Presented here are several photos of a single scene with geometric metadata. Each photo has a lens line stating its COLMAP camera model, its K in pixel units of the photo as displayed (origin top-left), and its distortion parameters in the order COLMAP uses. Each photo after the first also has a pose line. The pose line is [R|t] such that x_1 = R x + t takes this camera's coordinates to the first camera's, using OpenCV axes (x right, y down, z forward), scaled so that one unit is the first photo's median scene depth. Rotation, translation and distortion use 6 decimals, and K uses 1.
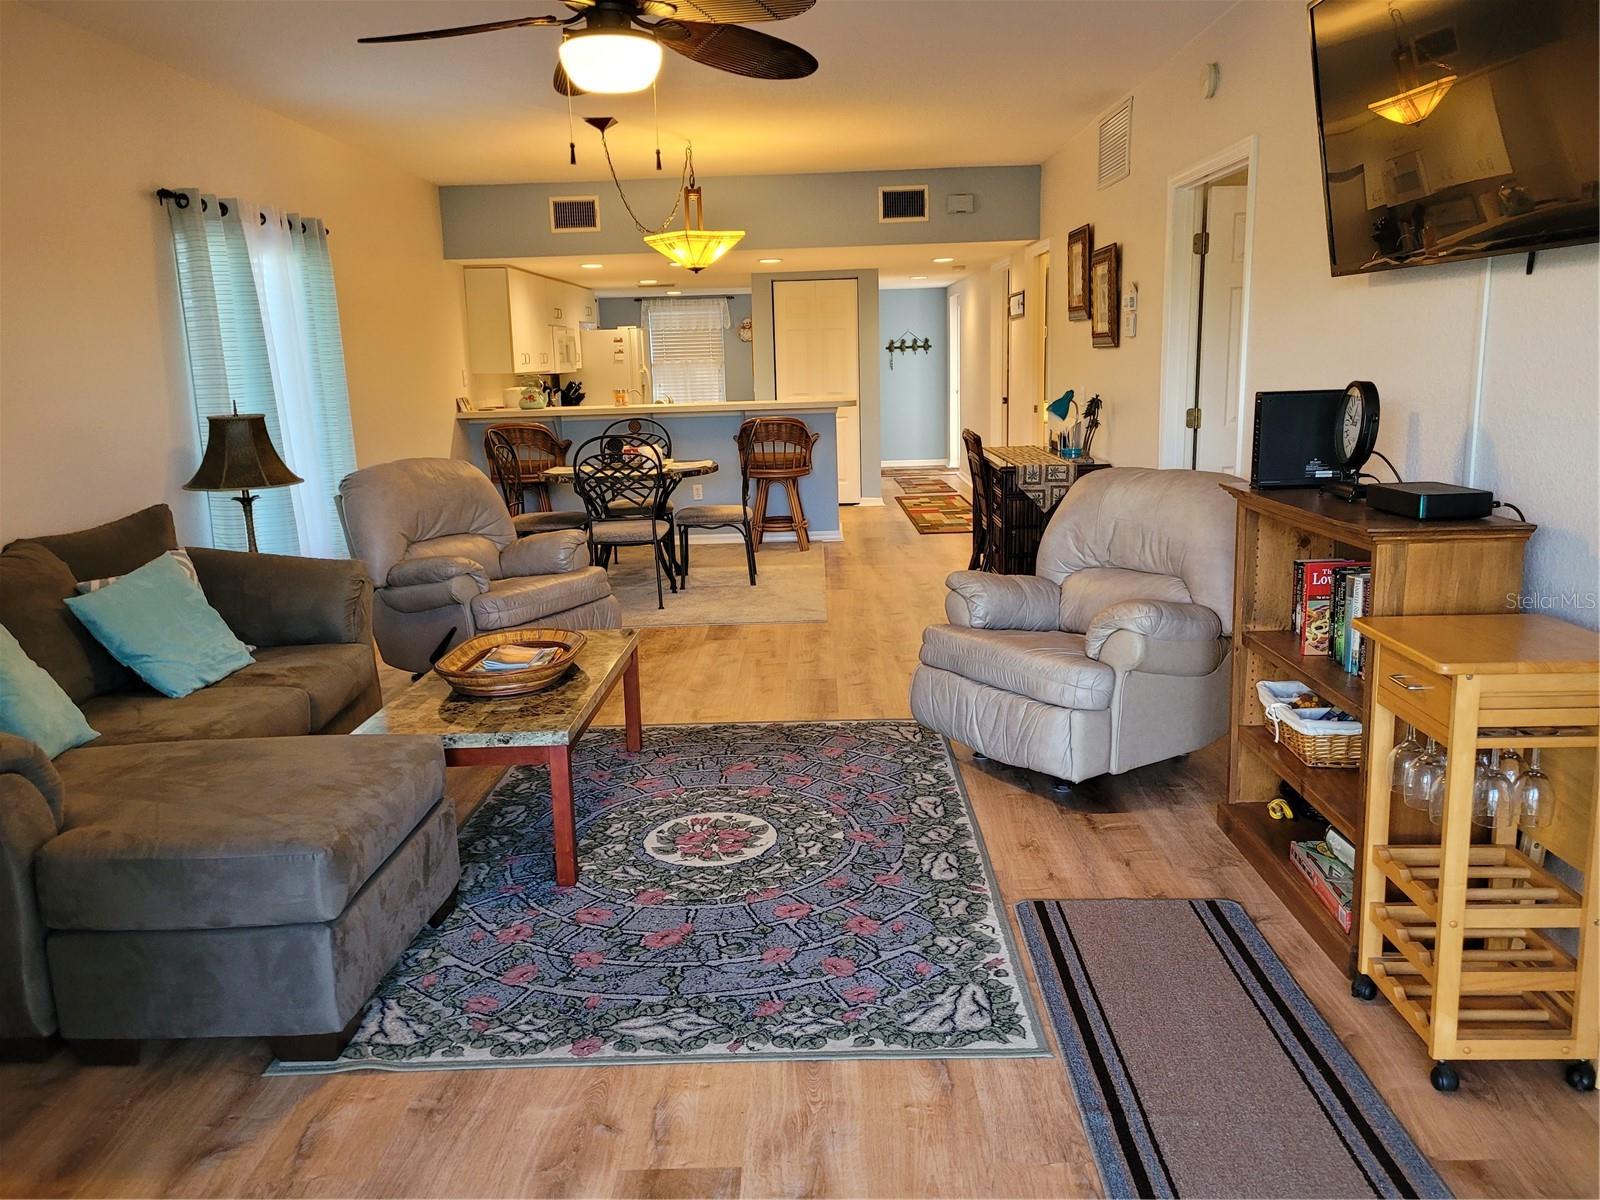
lens RADIAL K [[1205.0, 0, 807.8], [0, 1205.0, 601.2], [0, 0, 1]] dist [0.072128, -0.044534]
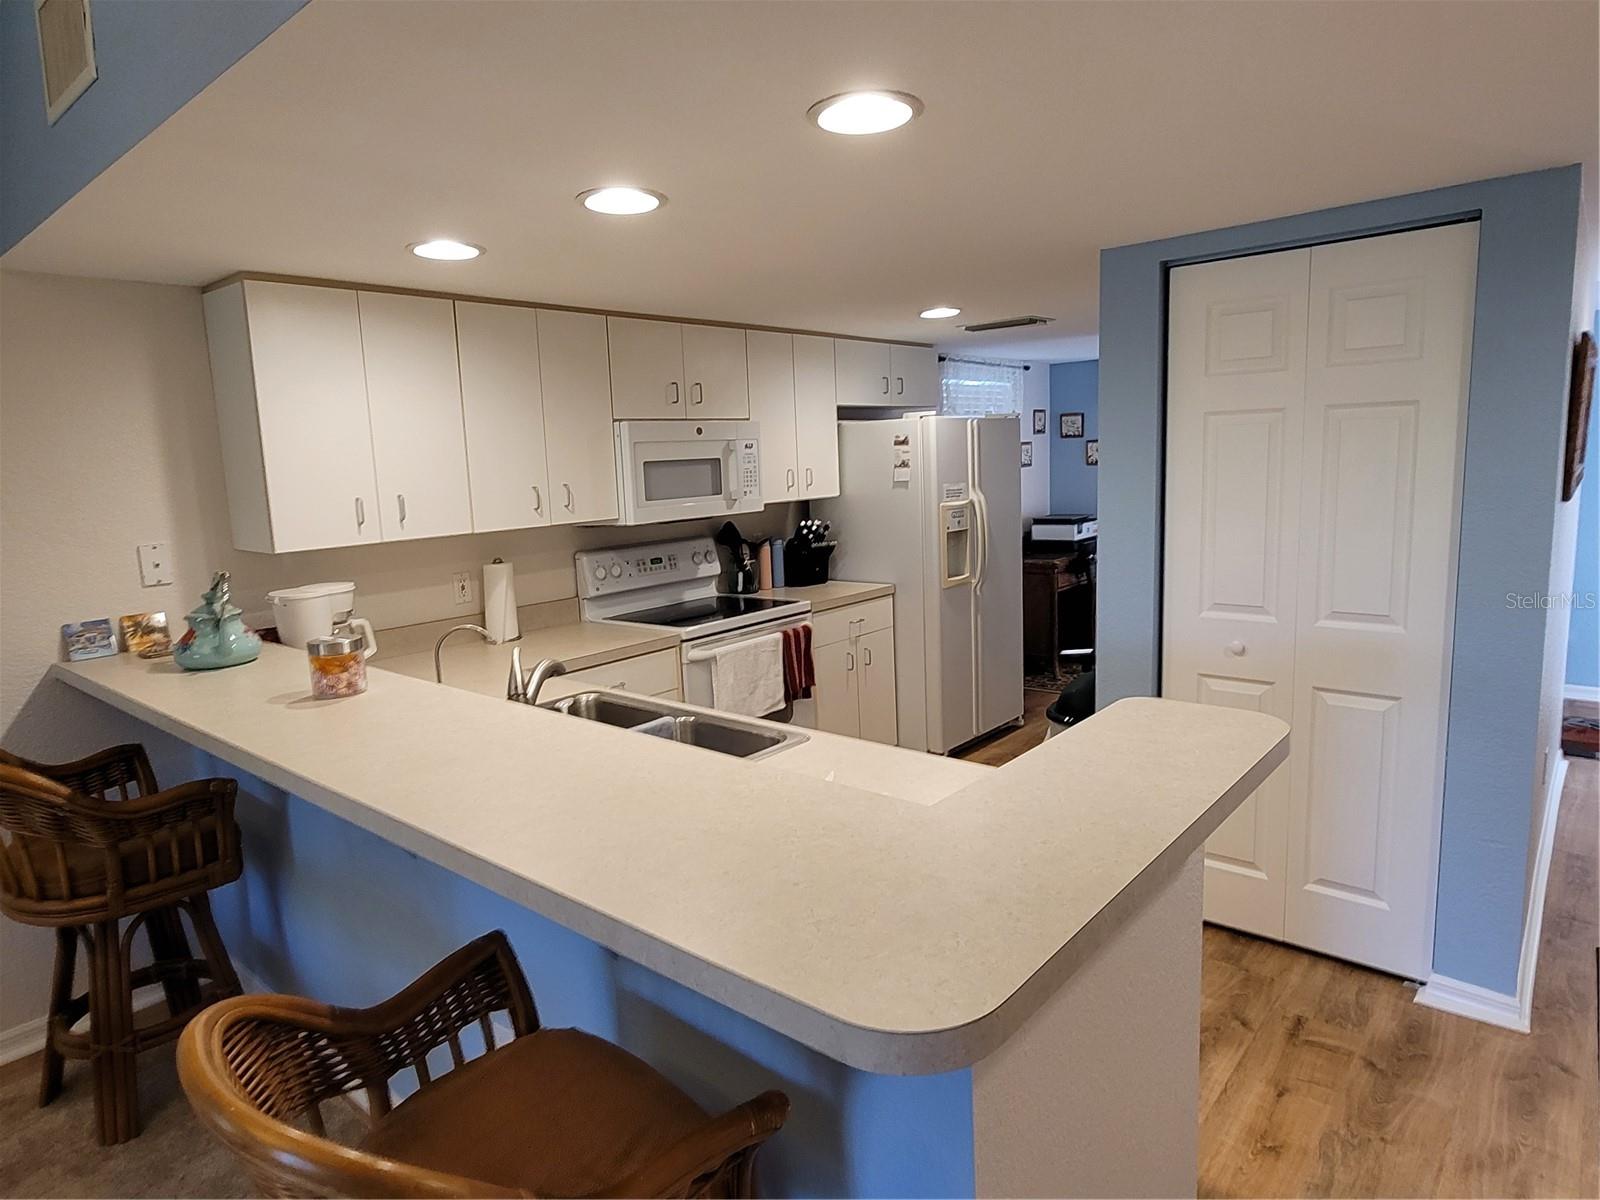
lens RADIAL K [[946.6, 0, 808.0], [0, 946.6, 593.5], [0, 0, 1]] dist [-0.000919, -0.000583]
pose [[0.768526, 0.091790, -0.633201, 0.060196], [-0.110693, 0.993807, 0.009714, -0.153423], [0.630171, 0.062626, 0.773927, 0.682132]]
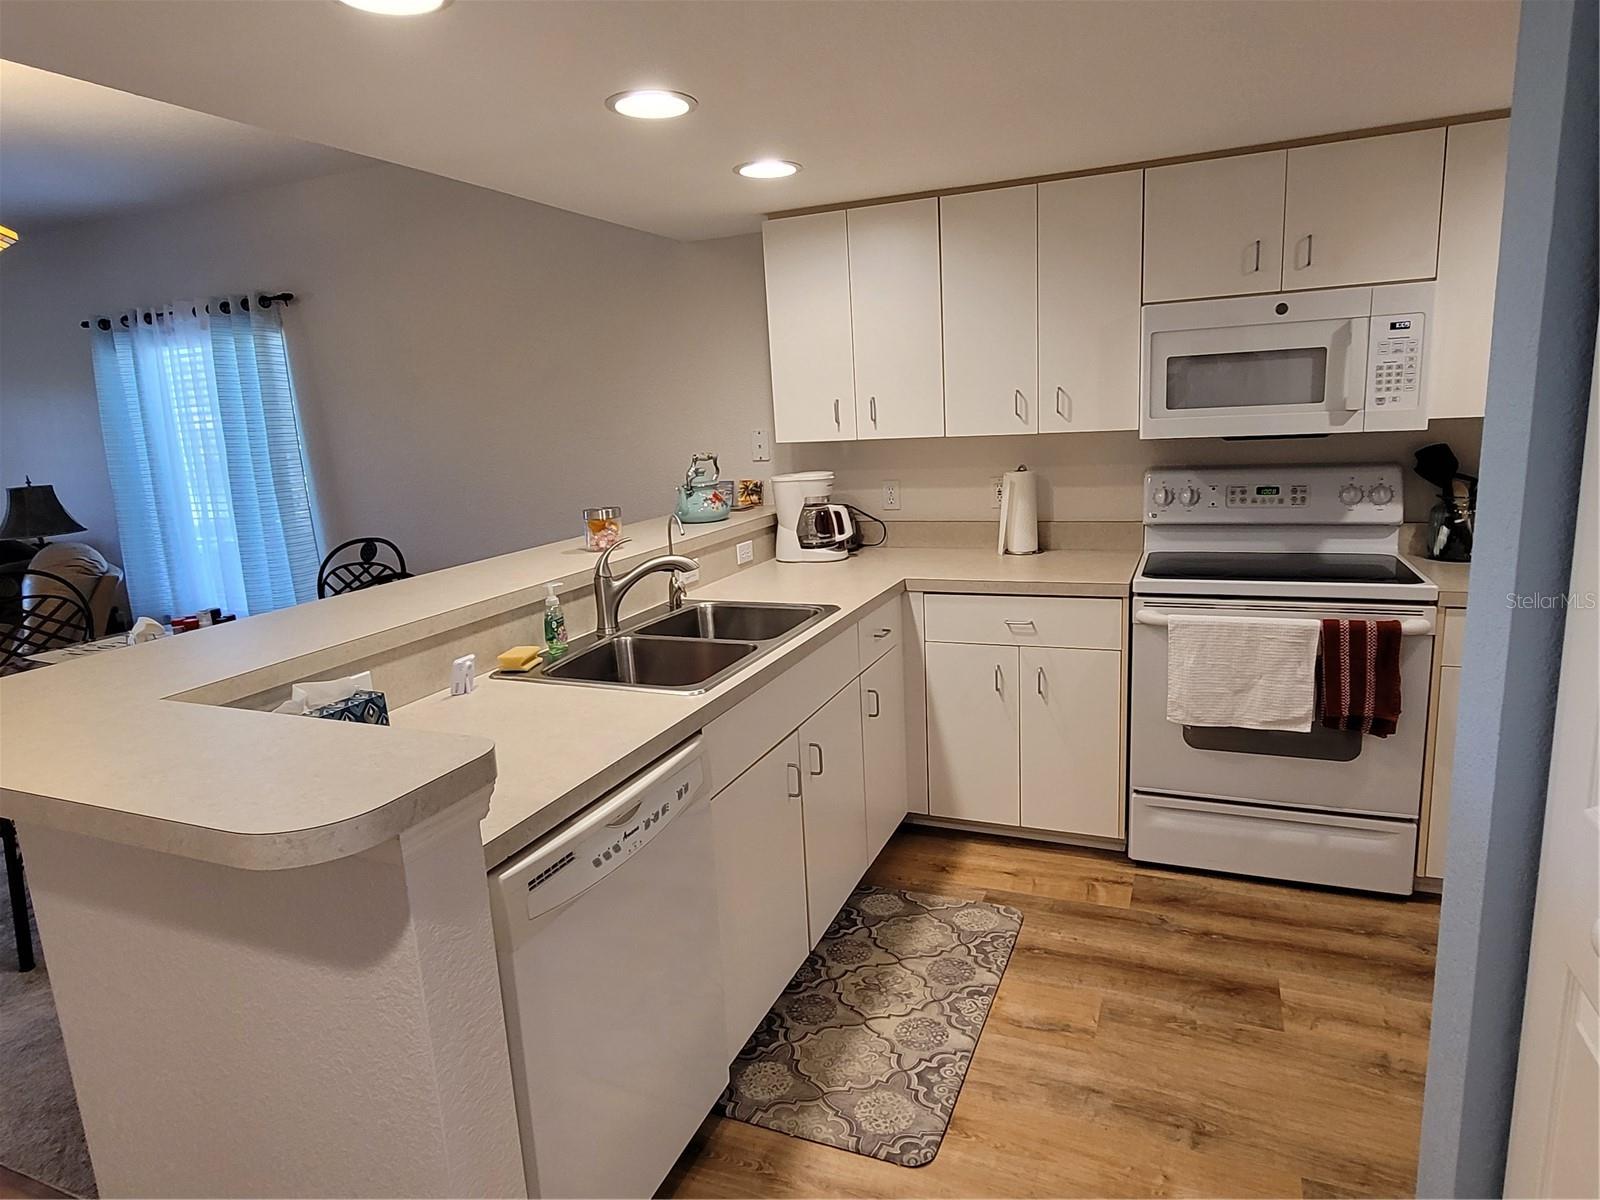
lens RADIAL K [[975.4, 0, 791.2], [0, 975.4, 593.4], [0, 0, 1]] dist [-0.000284, 0.000184]
pose [[-0.393986, 0.229239, -0.890070, 0.088101], [-0.121706, 0.946858, 0.297737, -0.192615], [0.911023, 0.225631, -0.345149, 0.896987]]
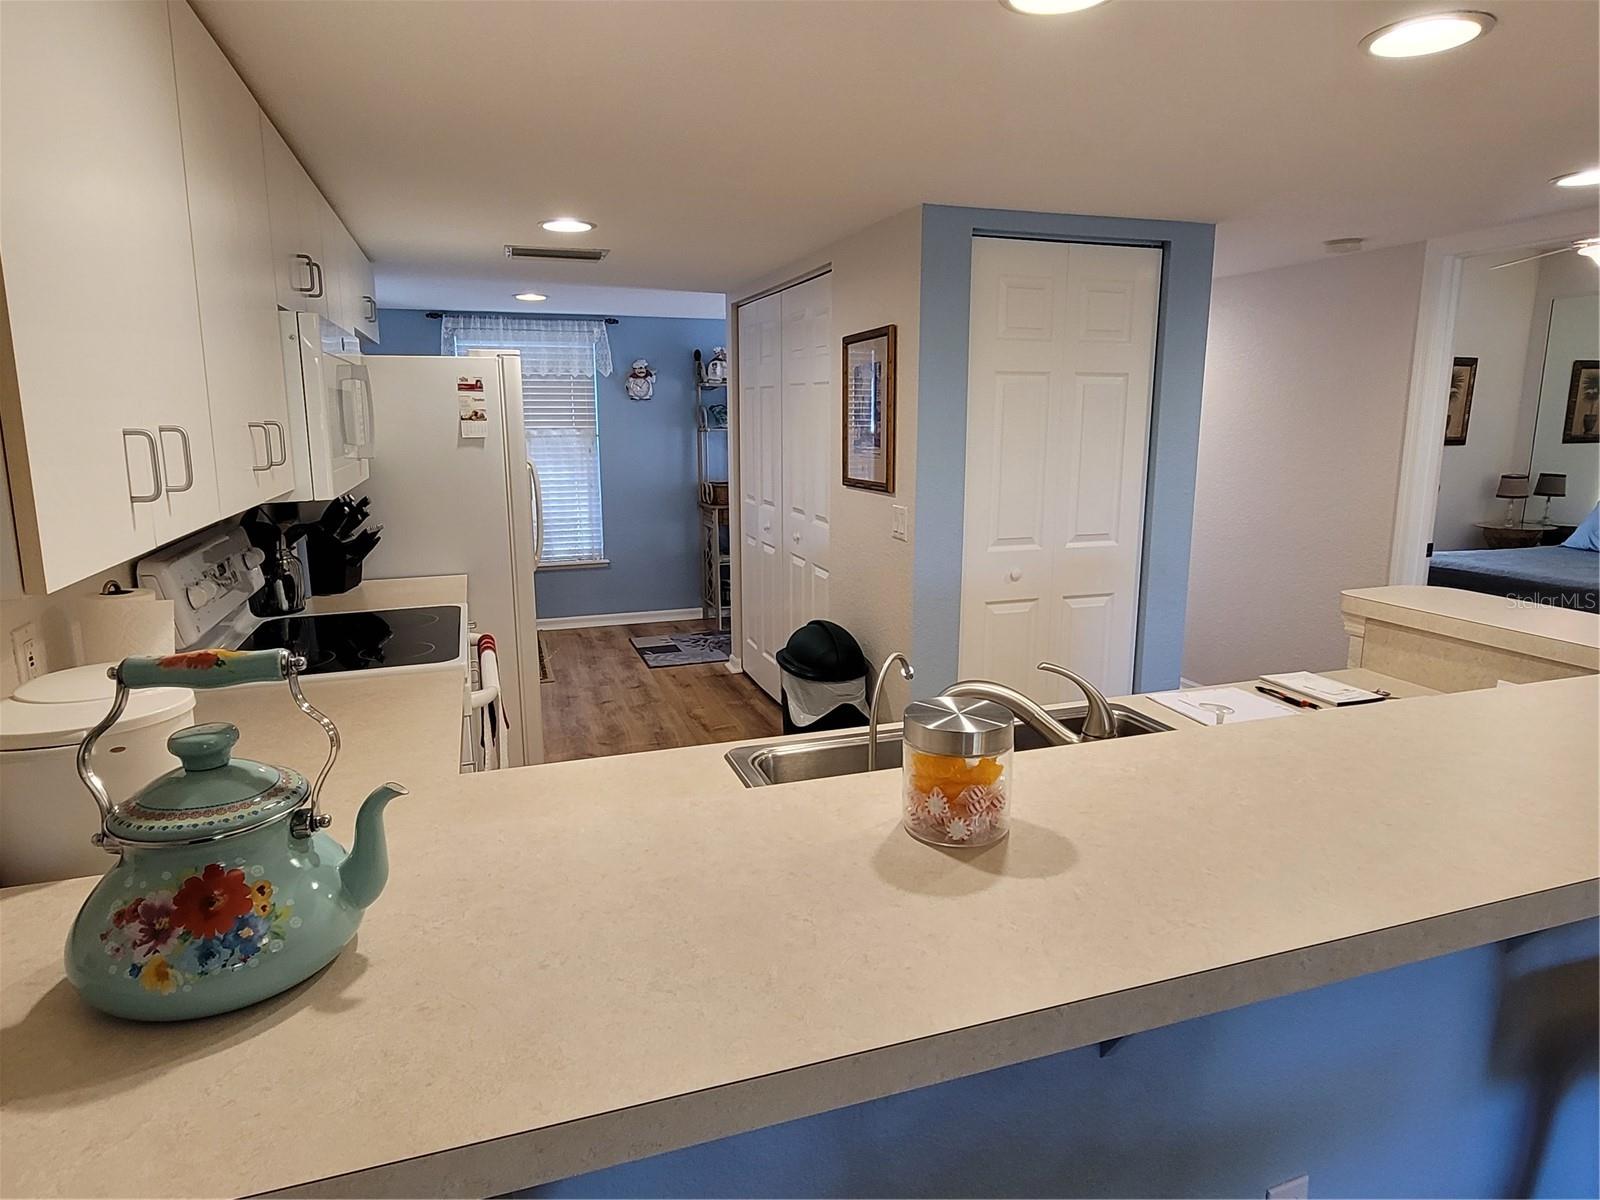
lens RADIAL K [[946.6, 0, 808.0], [0, 946.6, 593.5], [0, 0, 1]] dist [-0.000919, -0.000583]
pose [[0.942188, -0.036117, 0.333133, -0.156967], [0.042554, 0.999022, -0.012043, -0.143130], [-0.332372, 0.025523, 0.942803, 0.690140]]
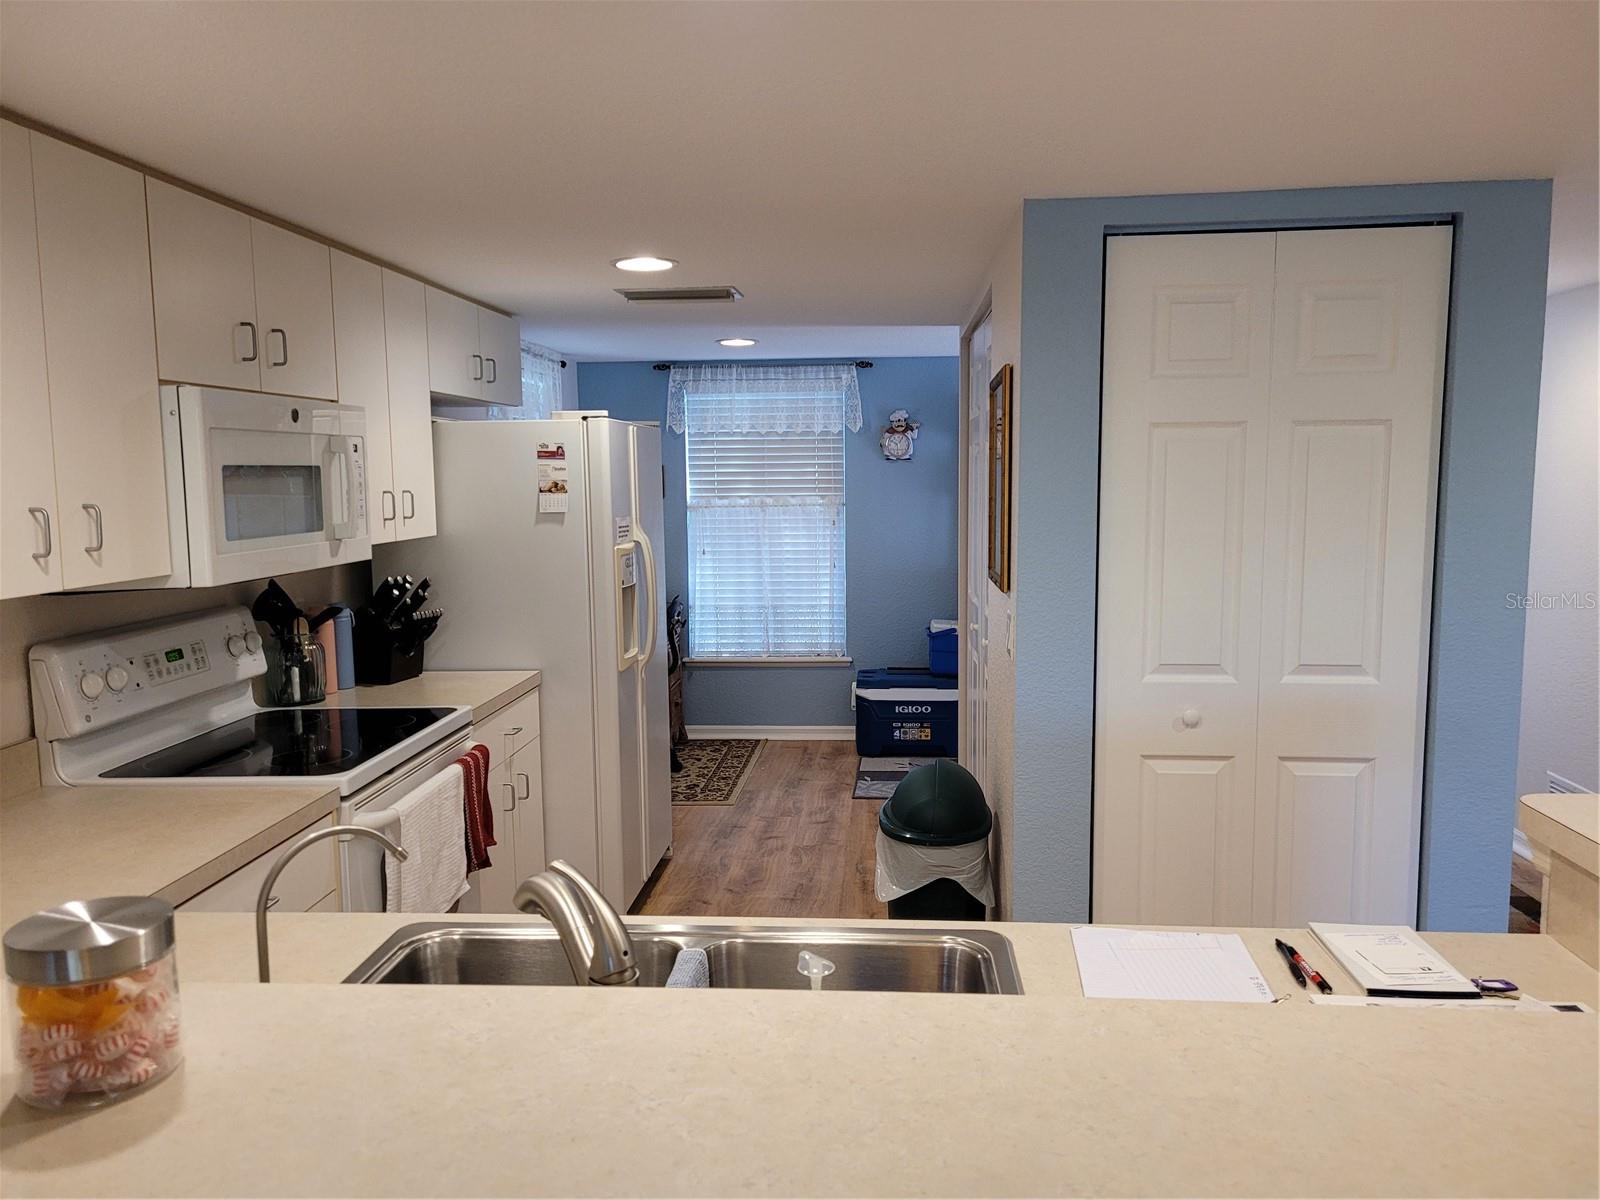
lens RADIAL K [[1205.0, 0, 807.8], [0, 1205.0, 601.2], [0, 0, 1]] dist [0.072128, -0.044534]
pose [[0.997855, 0.024918, -0.060543, -0.068068], [-0.030471, 0.995237, -0.092600, -0.147886], [0.057947, 0.094246, 0.993861, 0.685235]]
